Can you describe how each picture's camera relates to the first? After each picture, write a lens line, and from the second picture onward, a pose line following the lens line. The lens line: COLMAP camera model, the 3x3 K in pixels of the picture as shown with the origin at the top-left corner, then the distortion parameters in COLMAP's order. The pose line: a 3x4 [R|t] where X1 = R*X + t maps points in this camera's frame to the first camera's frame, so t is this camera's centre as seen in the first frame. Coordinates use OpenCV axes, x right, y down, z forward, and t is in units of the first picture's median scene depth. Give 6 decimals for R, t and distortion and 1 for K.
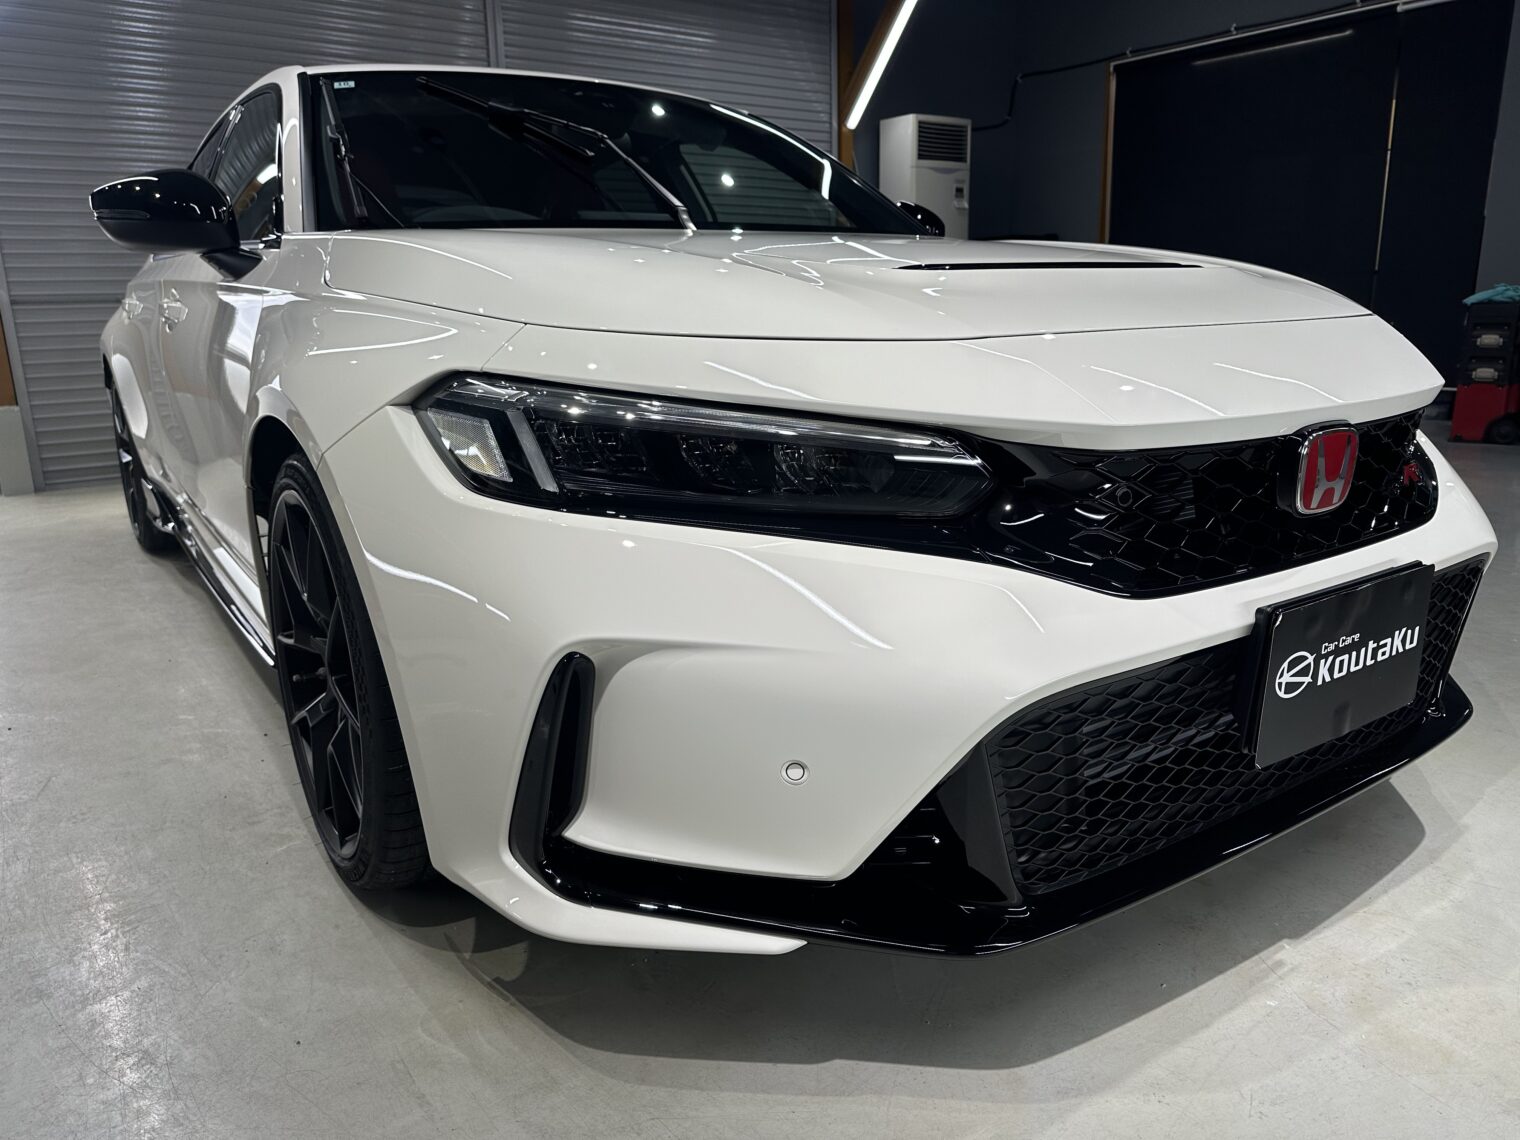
lens RADIAL K [[1049.3, 0, 755.3], [0, 1049.3, 575.4], [0, 0, 1]] dist [0.004795, -0.003928]
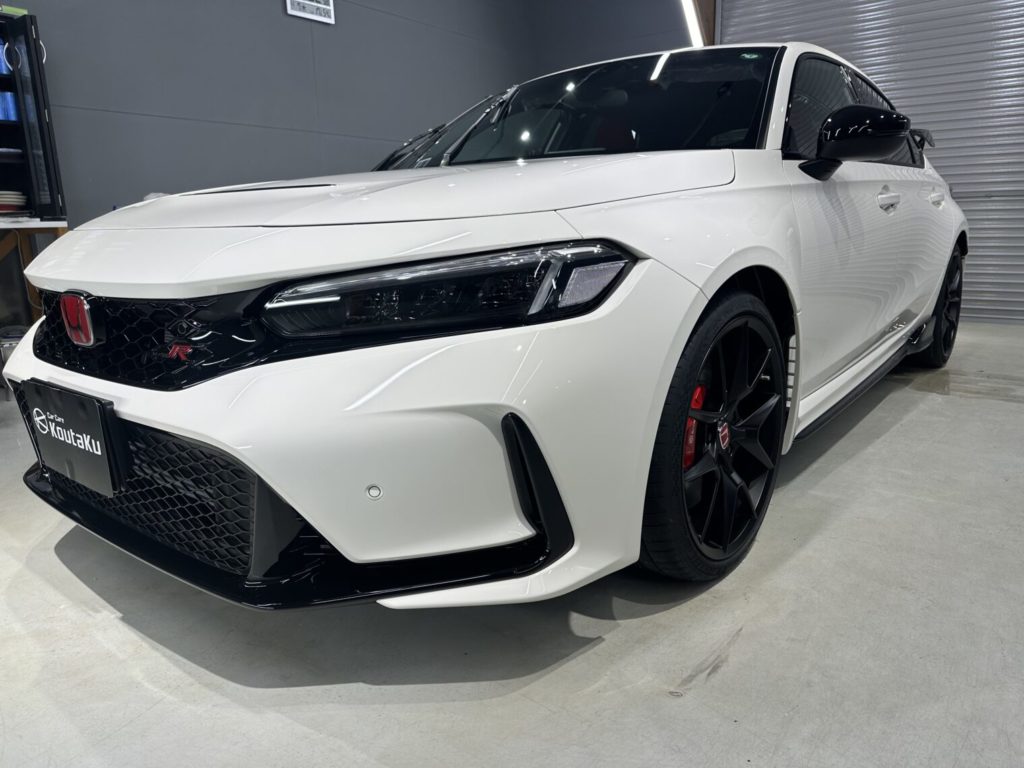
lens RADIAL K [[706.9, 0, 508.8], [0, 706.9, 387.6], [0, 0, 1]] dist [0.004795, -0.003928]
pose [[0.301312, 0.226635, -0.926201, 1.556355], [-0.232457, 0.959496, 0.159159, -0.281713], [0.924757, 0.167345, 0.341791, 1.094129]]
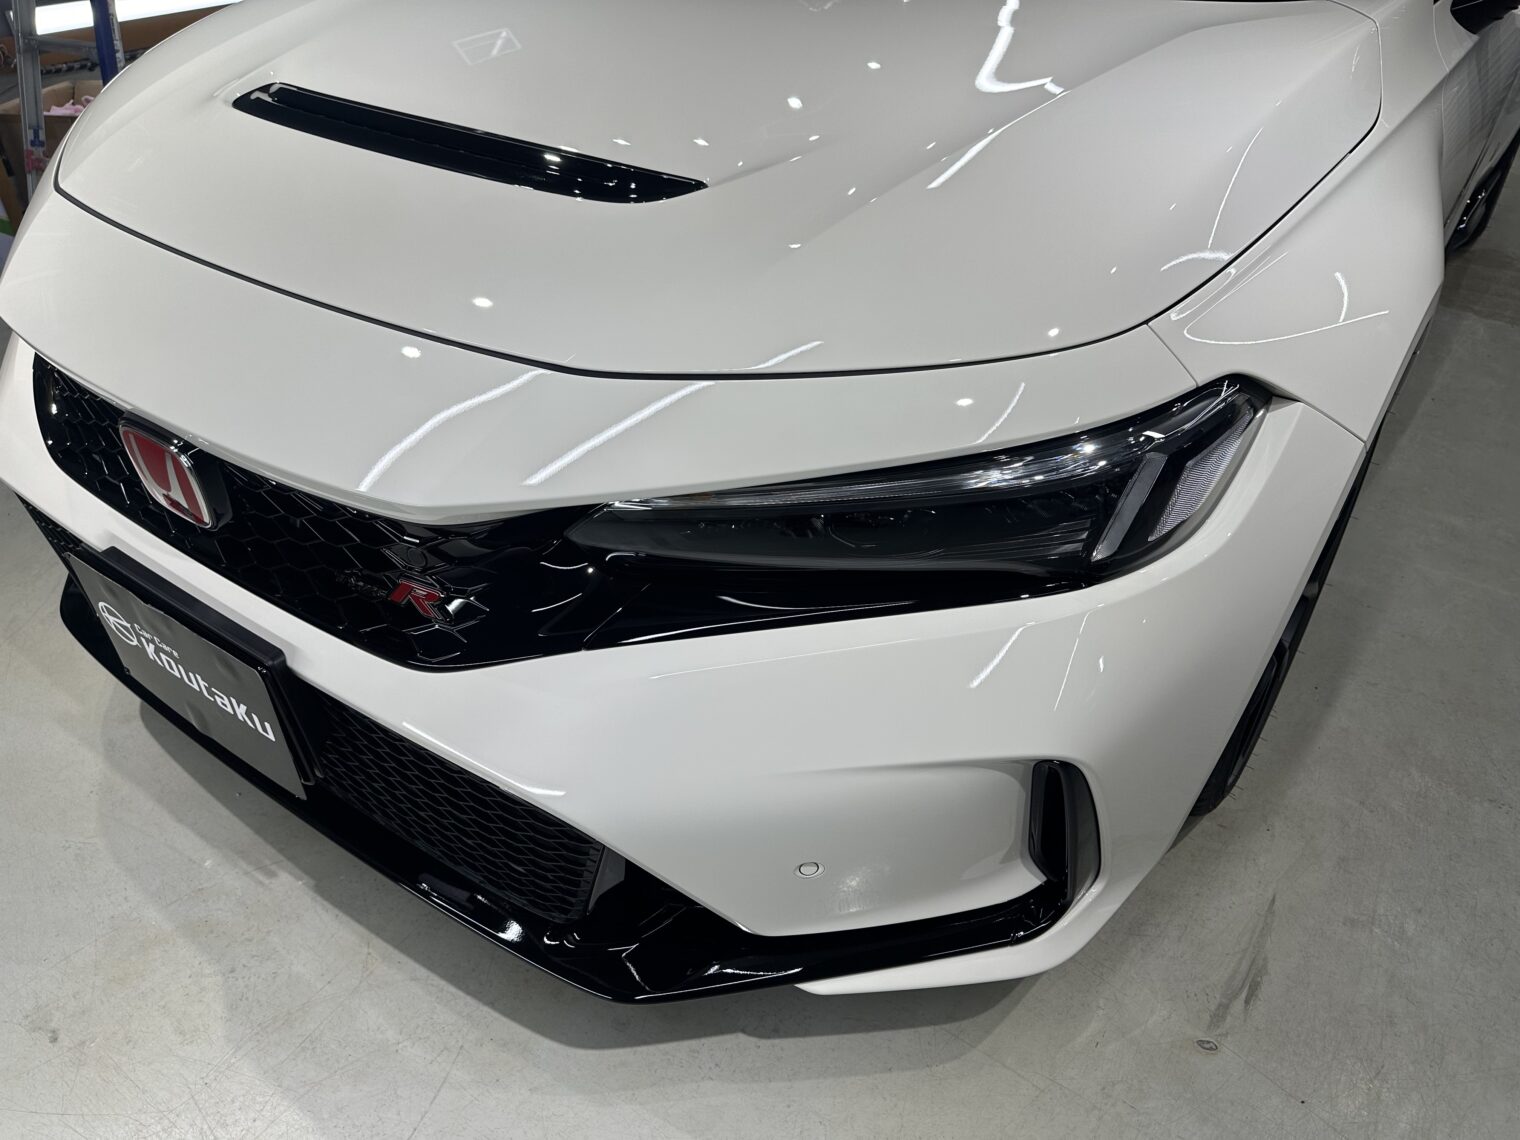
lens RADIAL K [[1049.3, 0, 755.3], [0, 1049.3, 575.4], [0, 0, 1]] dist [0.004795, -0.003928]
pose [[0.361611, 0.576206, -0.732956, 1.194457], [-0.259658, 0.817293, 0.514402, -0.505122], [0.895441, 0.004305, 0.445159, 0.910415]]
